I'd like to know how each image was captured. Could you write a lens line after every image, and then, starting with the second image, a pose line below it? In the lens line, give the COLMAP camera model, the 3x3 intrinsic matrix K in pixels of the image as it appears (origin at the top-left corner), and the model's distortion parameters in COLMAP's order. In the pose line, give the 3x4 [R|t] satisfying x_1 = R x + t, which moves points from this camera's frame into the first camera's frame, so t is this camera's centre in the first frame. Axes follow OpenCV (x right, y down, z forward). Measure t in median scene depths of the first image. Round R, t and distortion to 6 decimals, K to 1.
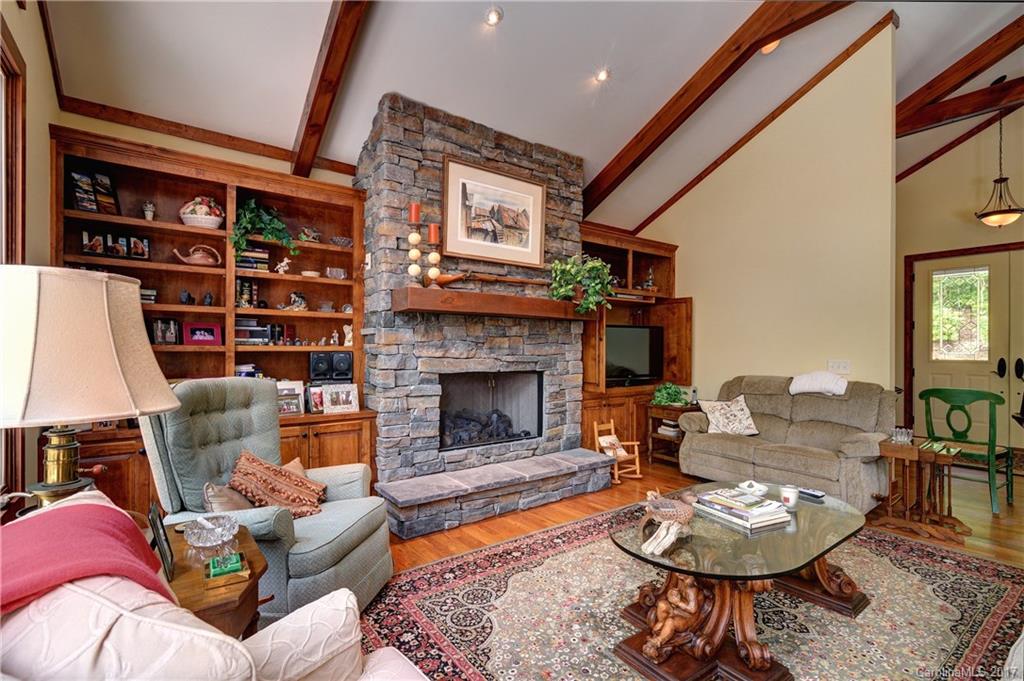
lens RADIAL K [[479.7, 0, 511.7], [0, 479.7, 344.3], [0, 0, 1]] dist [-0.005434, 0.000005]
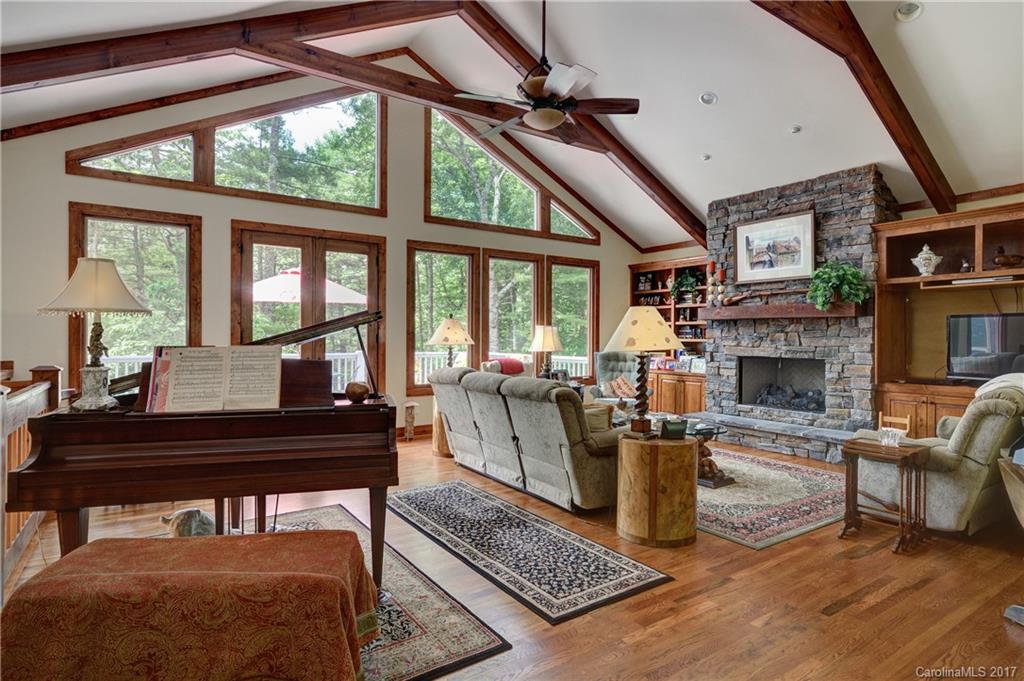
lens RADIAL K [[540.8, 0, 512.5], [0, 540.8, 340.5], [0, 0, 1]] dist [-0.000783, -0.000860]
pose [[-0.058034, 0.000404, -0.998315, 1.656009], [-0.001800, 0.999998, 0.000509, 0.008028], [0.998313, 0.001826, -0.058033, 0.317264]]
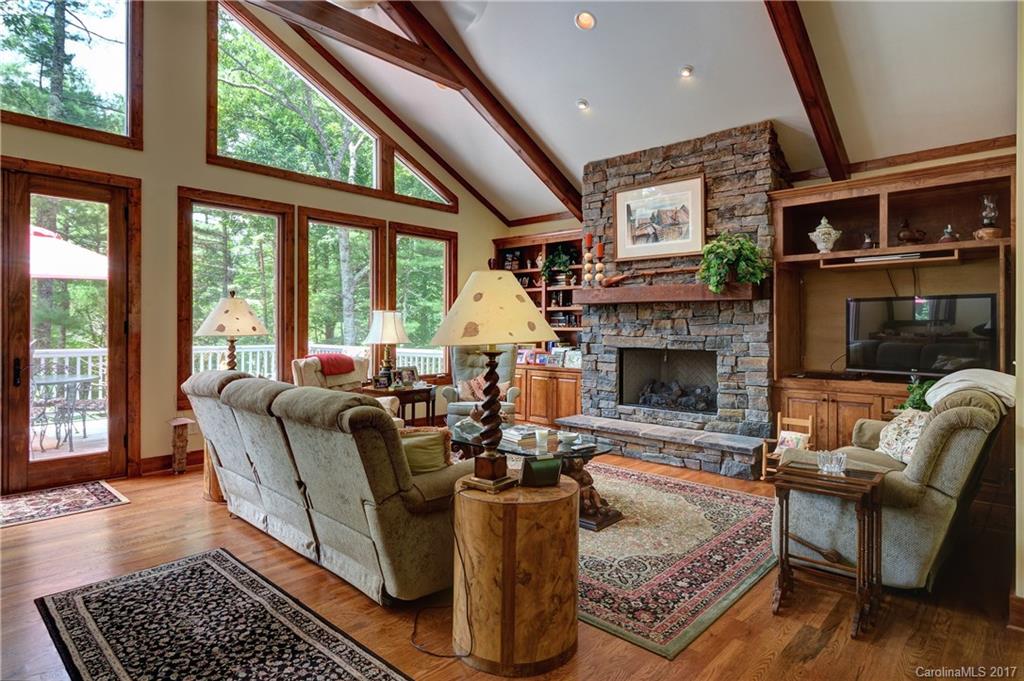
lens RADIAL K [[559.6, 0, 513.4], [0, 559.6, 329.9], [0, 0, 1]] dist [-0.004404, 0.000858]
pose [[0.172131, -0.001231, -0.985073, 1.310554], [0.001359, 0.999999, -0.001013, 0.011523], [0.985073, -0.001165, 0.172133, 0.403610]]
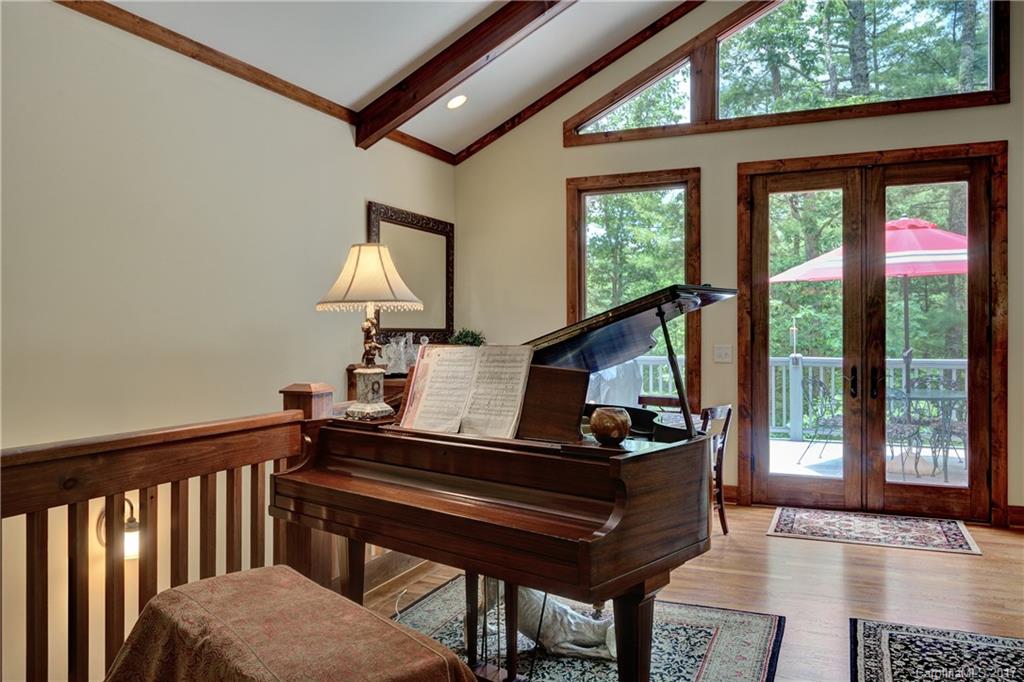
lens RADIAL K [[783.9, 0, 513.1], [0, 783.9, 336.6], [0, 0, 1]] dist [0.000705, 0.002637]
pose [[-0.871099, 0.001134, -0.491107, 1.336003], [0.001363, 0.999999, -0.000108, 0.007565], [0.491106, -0.000763, -0.871099, 0.547282]]
